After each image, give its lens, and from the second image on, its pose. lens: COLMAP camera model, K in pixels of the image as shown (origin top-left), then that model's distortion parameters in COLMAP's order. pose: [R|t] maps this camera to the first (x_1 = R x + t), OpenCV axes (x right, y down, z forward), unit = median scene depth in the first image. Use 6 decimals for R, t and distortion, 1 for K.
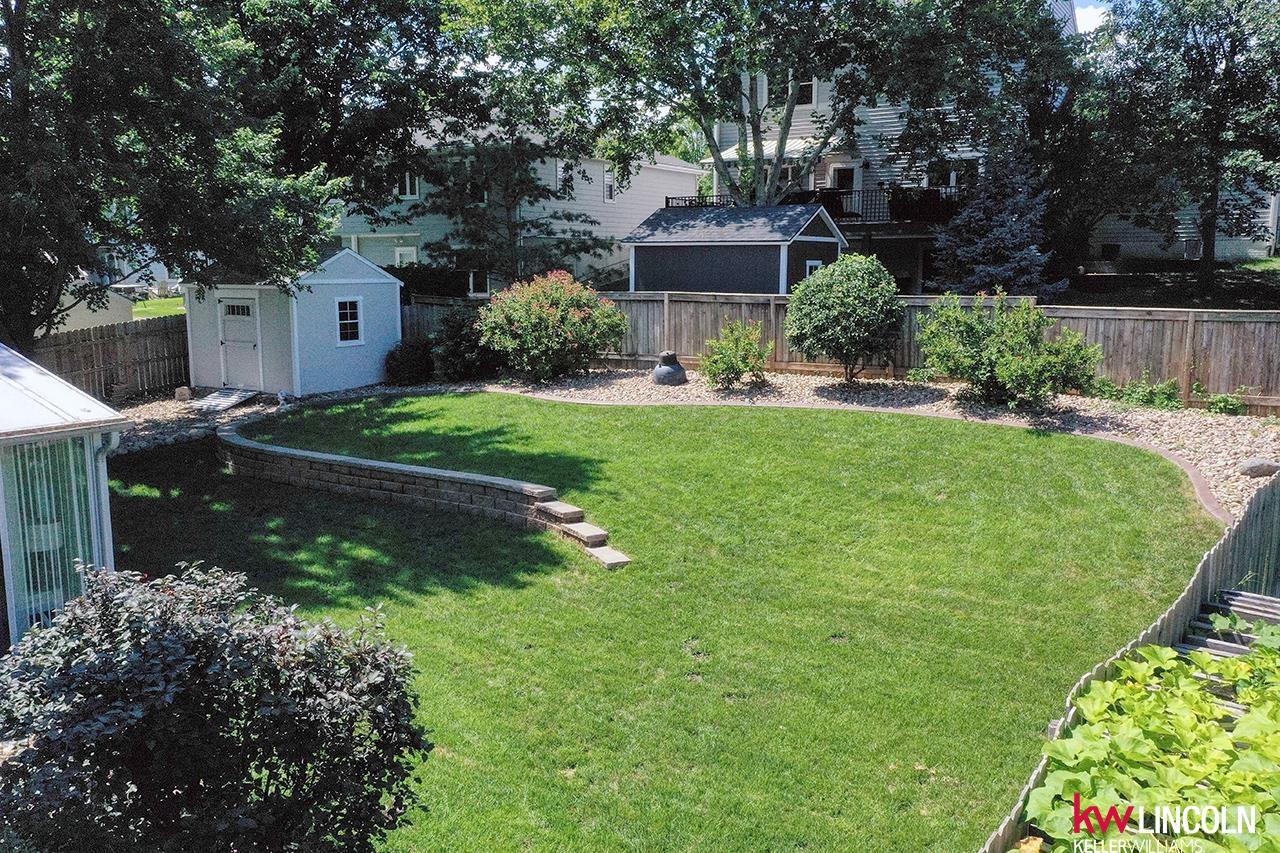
lens RADIAL K [[1035.1, 0, 643.0], [0, 1035.1, 424.5], [0, 0, 1]] dist [0.039632, -0.002101]
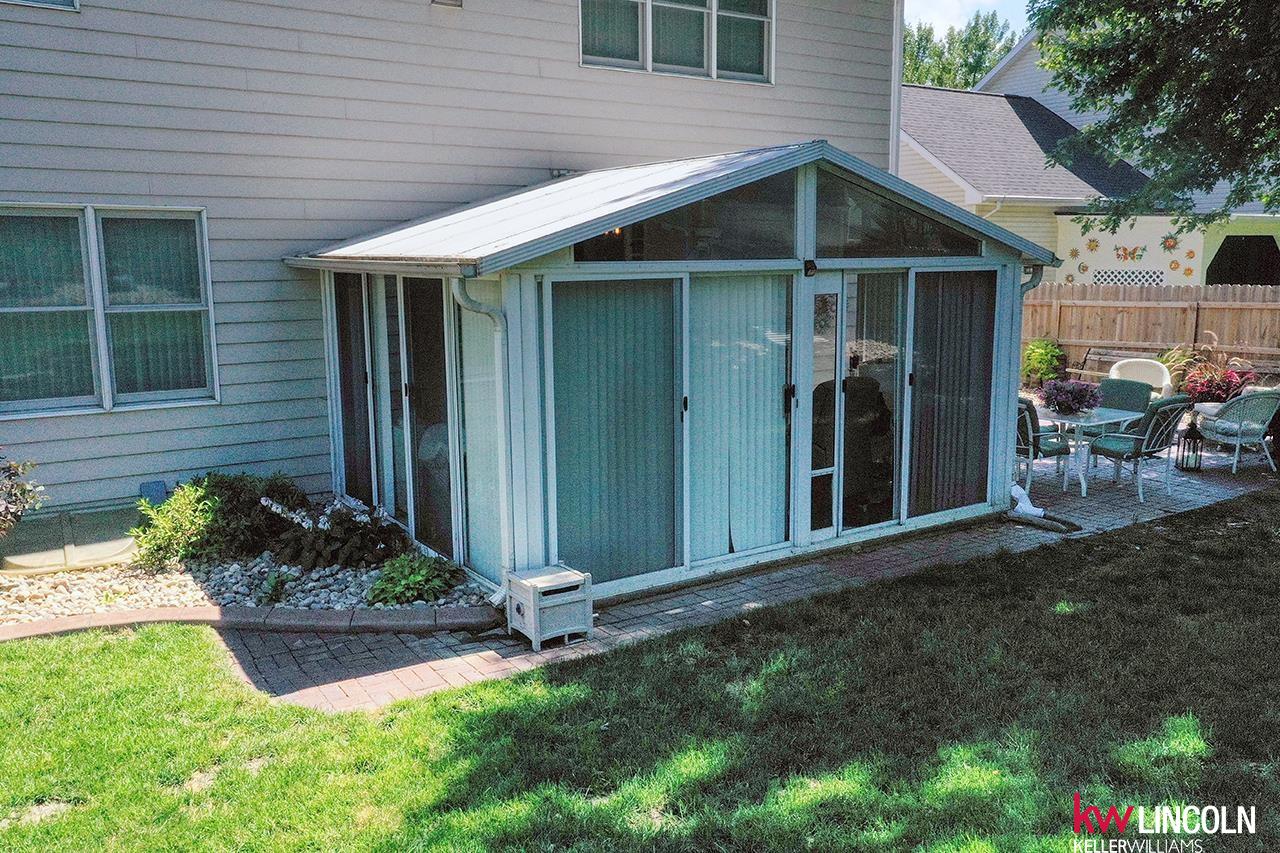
lens RADIAL K [[1026.3, 0, 640.0], [0, 1026.3, 426.5], [0, 0, 1]] dist [0.023396, -0.000362]
pose [[-0.412665, 0.157602, -0.897145, 0.001784], [-0.131290, 0.964342, 0.229797, -0.028485], [0.901371, 0.212616, -0.377259, 0.605376]]
